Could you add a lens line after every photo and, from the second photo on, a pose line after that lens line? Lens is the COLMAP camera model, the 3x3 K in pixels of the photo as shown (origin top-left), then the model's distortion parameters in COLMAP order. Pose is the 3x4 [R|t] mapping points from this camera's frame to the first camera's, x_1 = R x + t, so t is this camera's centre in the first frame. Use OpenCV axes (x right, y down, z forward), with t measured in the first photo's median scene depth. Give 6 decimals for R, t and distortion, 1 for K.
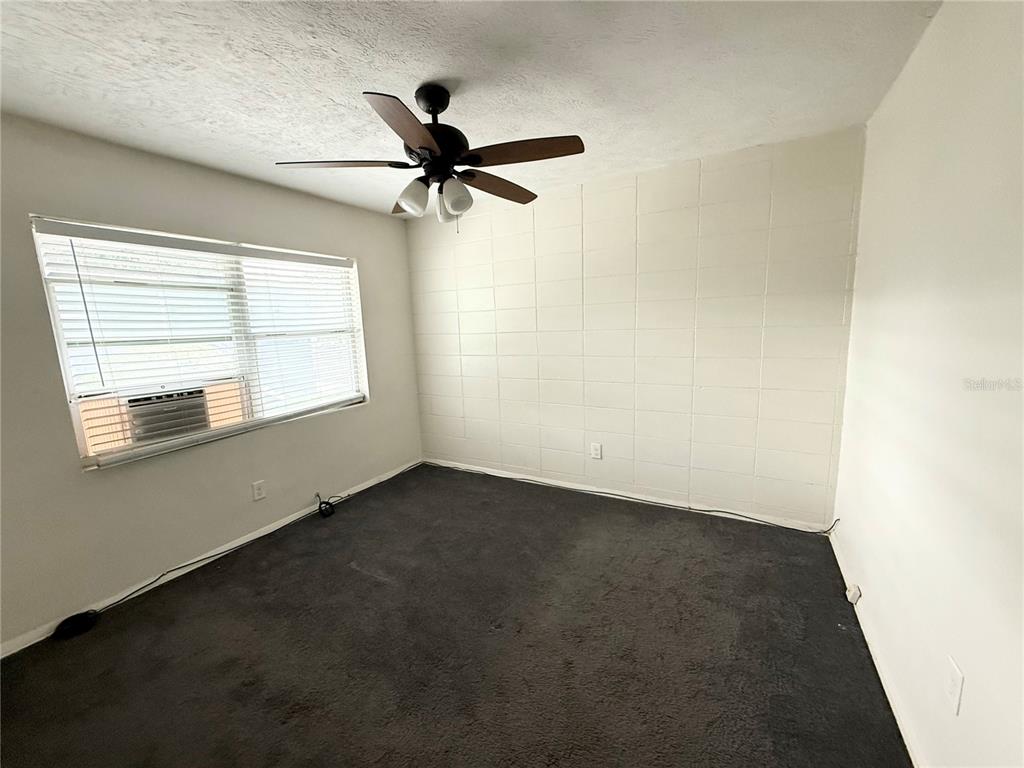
lens RADIAL K [[404.8, 0, 513.4], [0, 404.8, 387.0], [0, 0, 1]] dist [-0.001633, -0.000098]
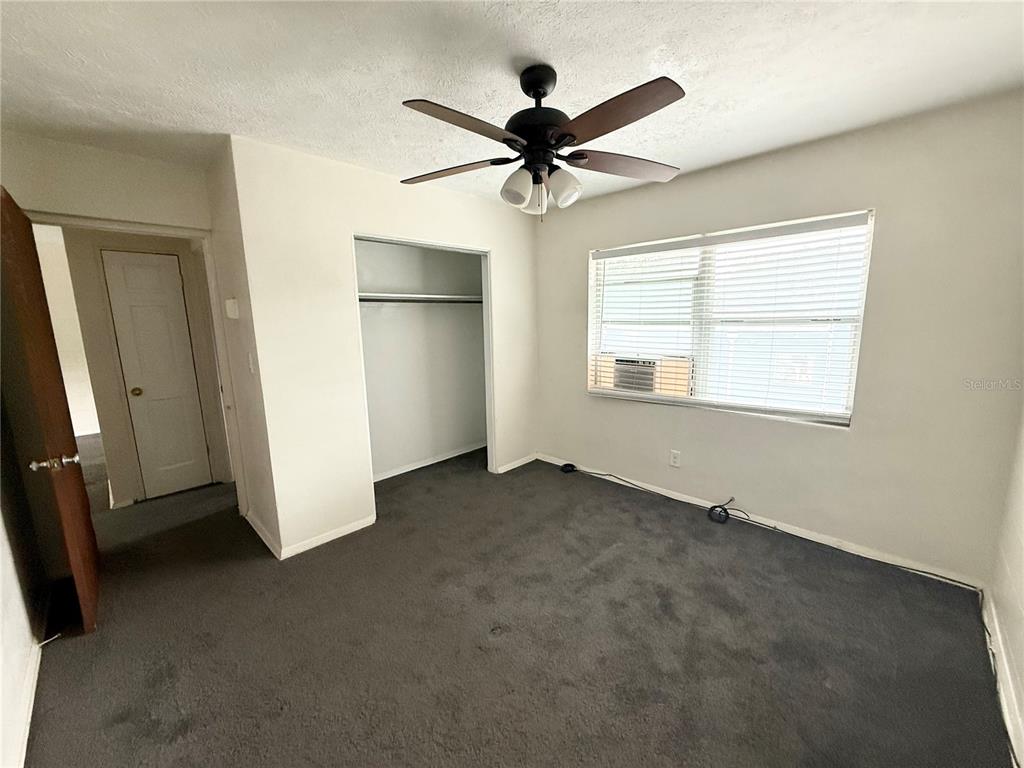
lens RADIAL K [[404.8, 0, 513.4], [0, 404.8, 387.0], [0, 0, 1]] dist [-0.001633, -0.000098]
pose [[-0.255347, 0.213308, -0.943026, 0.575535], [-0.122003, 0.960454, 0.250285, -0.185860], [0.959121, 0.178961, -0.219225, 0.878692]]
